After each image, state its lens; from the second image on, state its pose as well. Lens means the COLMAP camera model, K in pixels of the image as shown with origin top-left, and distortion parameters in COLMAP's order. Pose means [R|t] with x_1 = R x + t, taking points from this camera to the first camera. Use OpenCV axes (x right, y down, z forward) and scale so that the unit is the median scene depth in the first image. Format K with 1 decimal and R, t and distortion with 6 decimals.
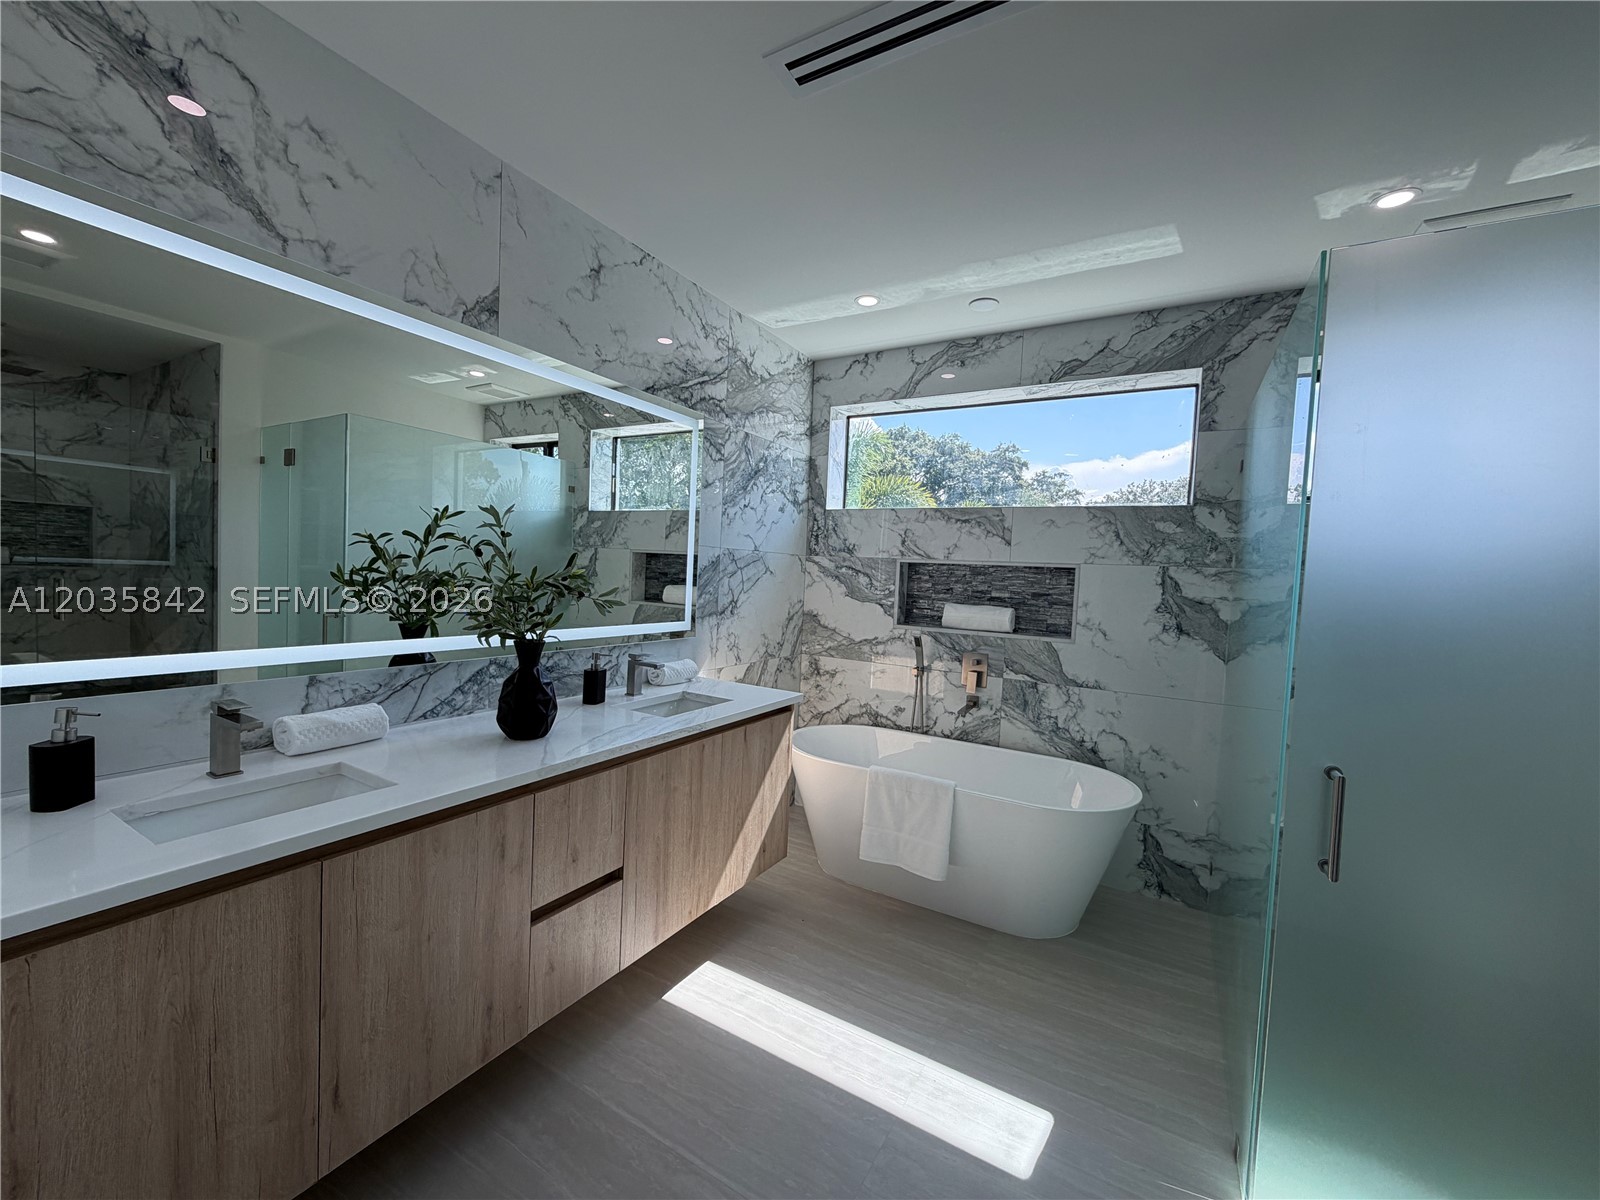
lens RADIAL K [[637.5, 0, 799.5], [0, 637.5, 600.3], [0, 0, 1]] dist [0.000390, -0.000192]
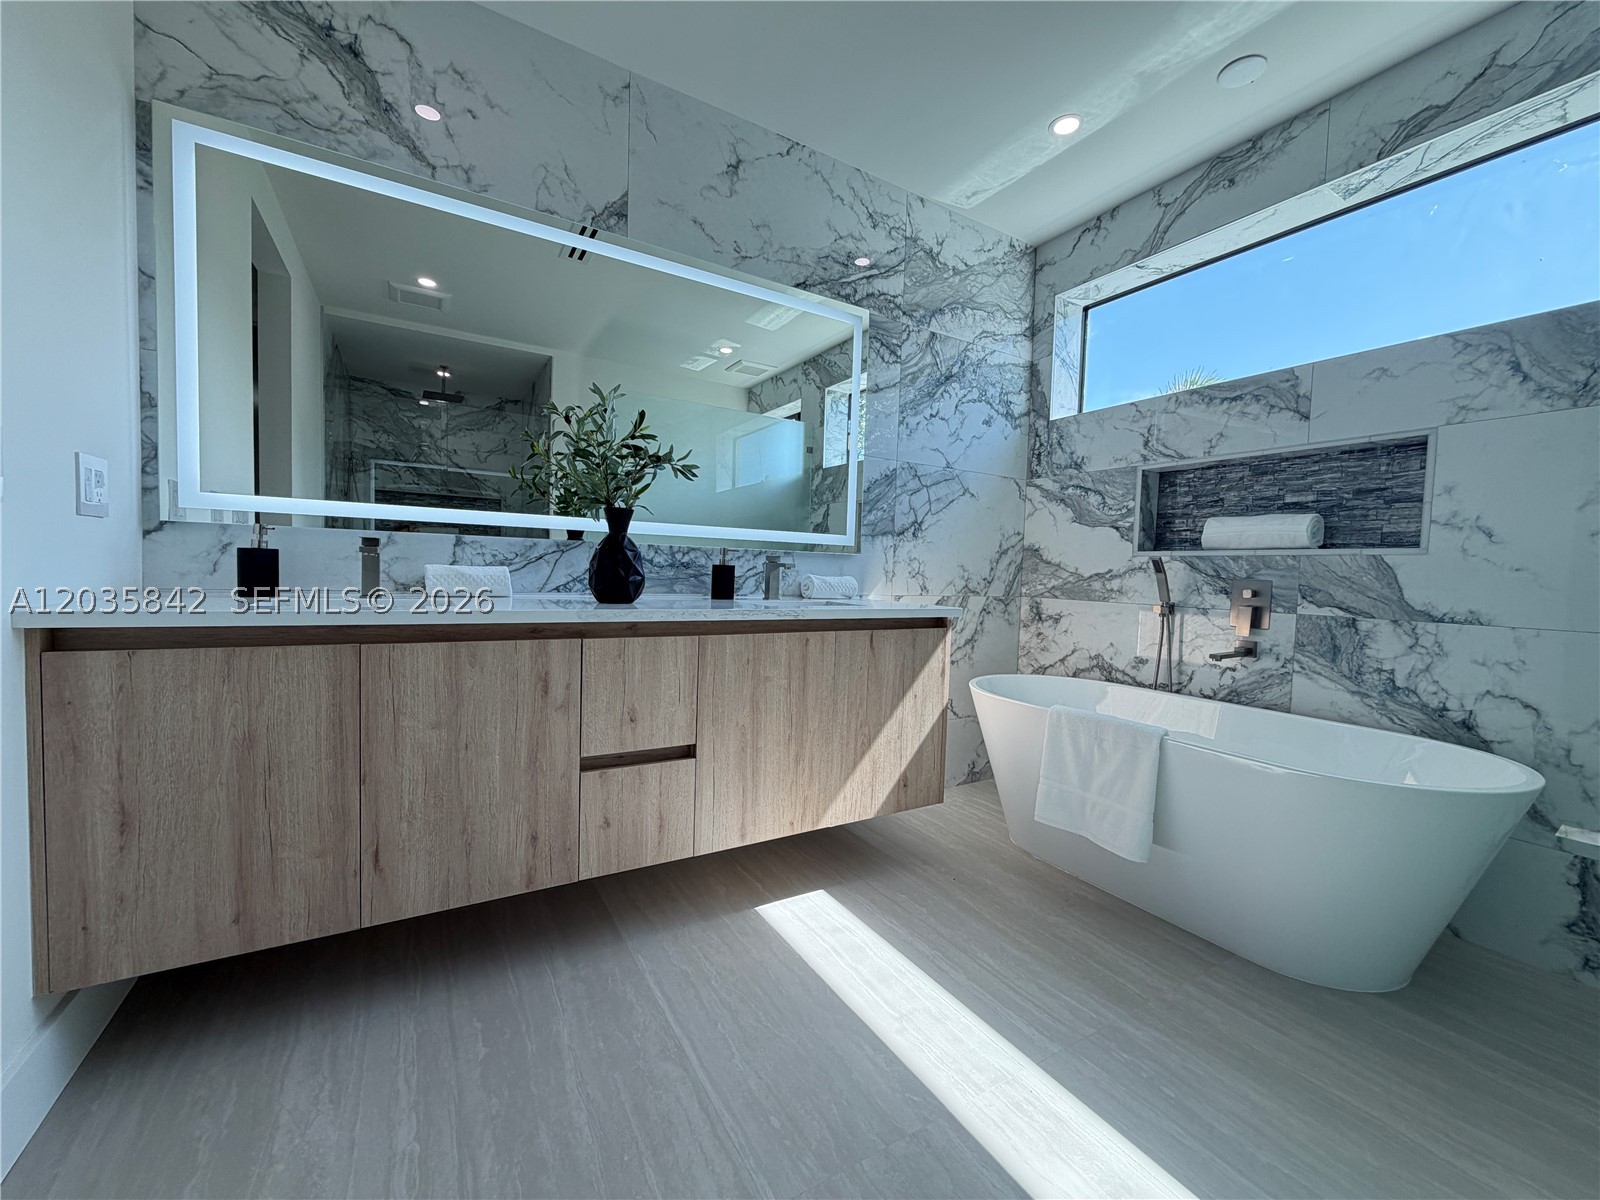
lens RADIAL K [[637.5, 0, 794.7], [0, 637.5, 599.1], [0, 0, 1]] dist [0.000390, -0.000192]
pose [[0.876073, 0.003595, -0.482164, 0.226461], [-0.011728, 0.999835, -0.013854, 0.156494], [0.482035, 0.017792, 0.875971, 0.173977]]
